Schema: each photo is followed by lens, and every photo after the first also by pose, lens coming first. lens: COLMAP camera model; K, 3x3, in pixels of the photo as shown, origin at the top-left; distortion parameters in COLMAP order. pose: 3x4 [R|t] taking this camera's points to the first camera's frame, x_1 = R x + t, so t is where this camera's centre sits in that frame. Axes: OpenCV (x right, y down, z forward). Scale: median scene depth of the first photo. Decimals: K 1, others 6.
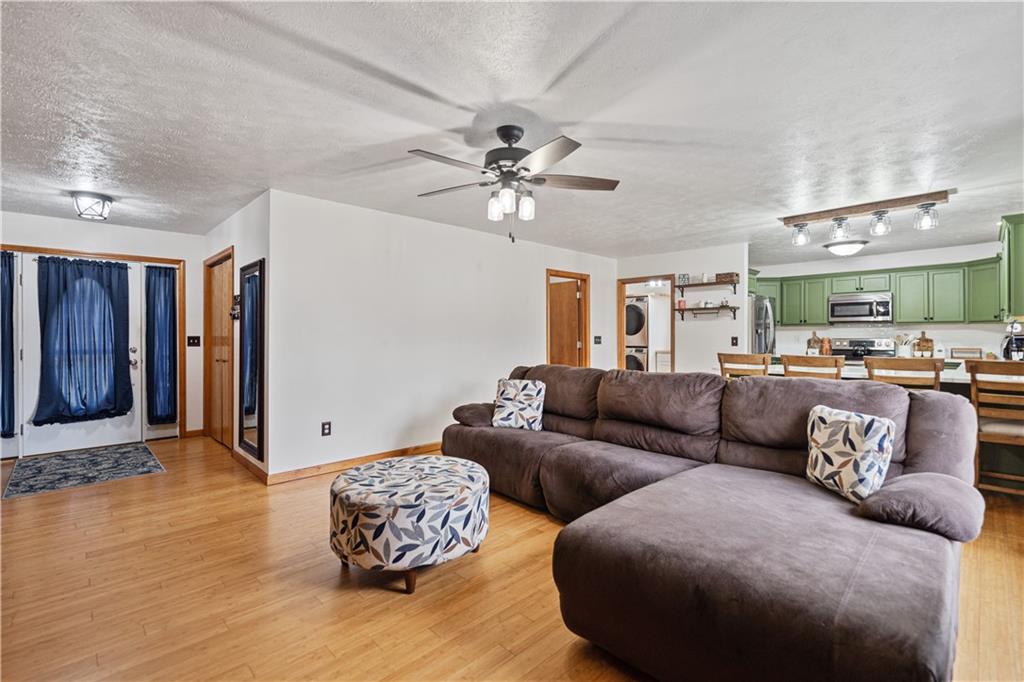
lens RADIAL K [[459.3, 0, 510.1], [0, 459.3, 334.2], [0, 0, 1]] dist [0.003491, 0.000692]
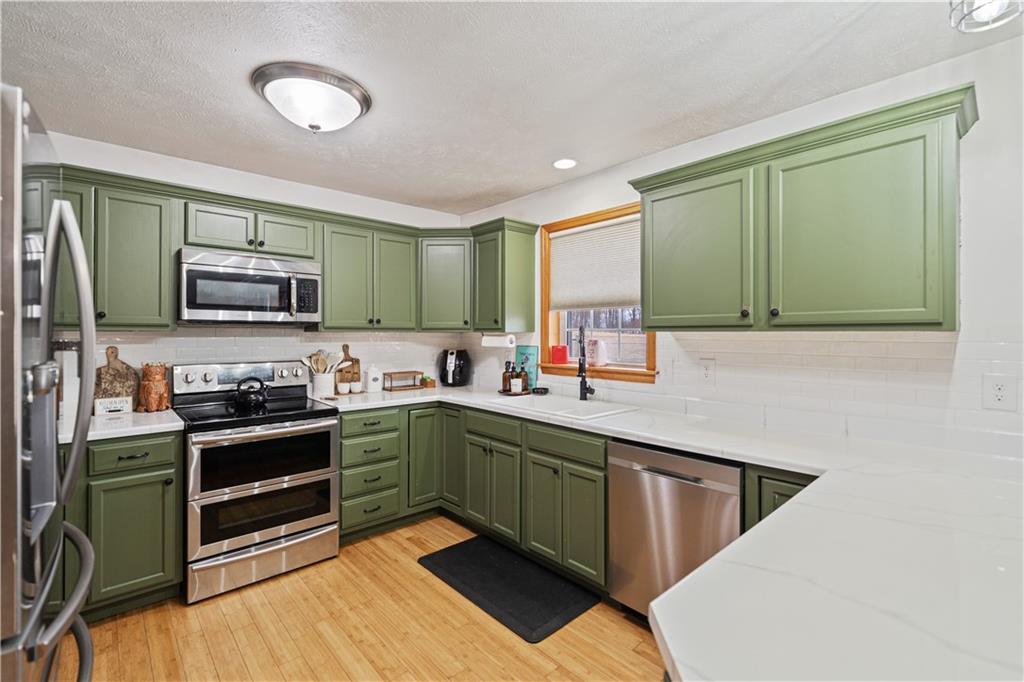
lens RADIAL K [[459.3, 0, 513.2], [0, 459.3, 332.9], [0, 0, 1]] dist [0.003491, 0.000692]
pose [[0.028558, 0.004278, 0.999583, 1.263048], [-0.003804, 0.999984, -0.004171, -0.062077], [-0.999585, -0.003684, 0.028574, 2.685931]]
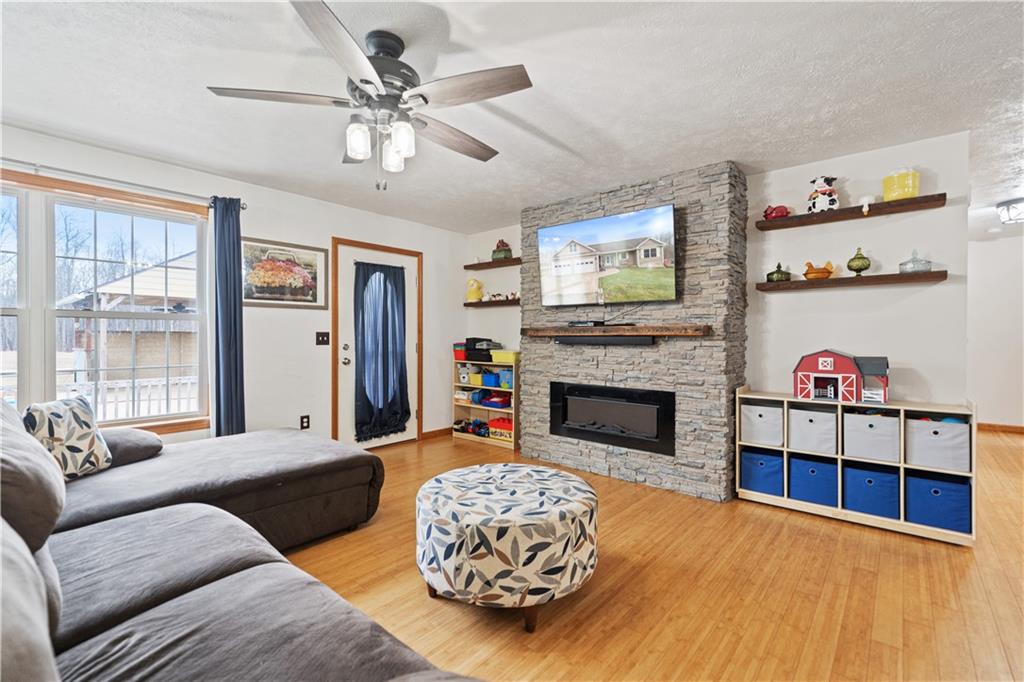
lens RADIAL K [[459.3, 0, 509.1], [0, 459.3, 338.9], [0, 0, 1]] dist [0.003491, 0.000692]
pose [[-0.996687, -0.001667, -0.081318, -0.196987], [-0.002219, 0.999975, 0.006703, 0.029356], [0.081304, 0.006862, -0.996666, 2.503691]]
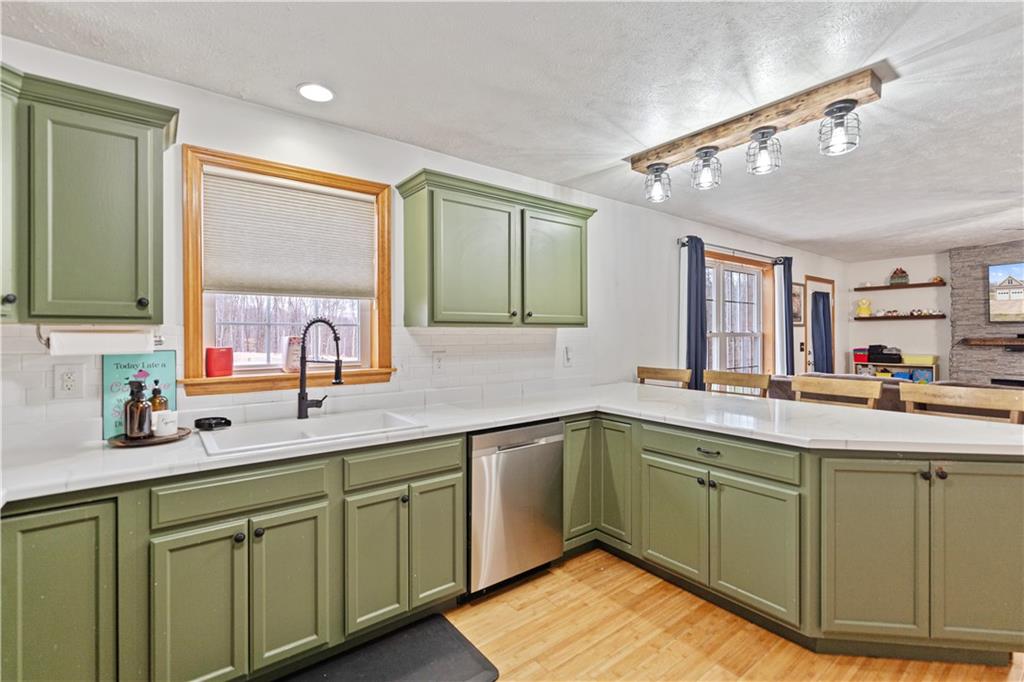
lens RADIAL K [[459.3, 0, 519.1], [0, 459.3, 335.9], [0, 0, 1]] dist [0.003491, 0.000692]
pose [[-0.994729, 0.004640, 0.102438, 2.170025], [0.004894, 0.999986, 0.002222, -0.048213], [-0.102426, 0.002711, -0.994737, 3.580247]]
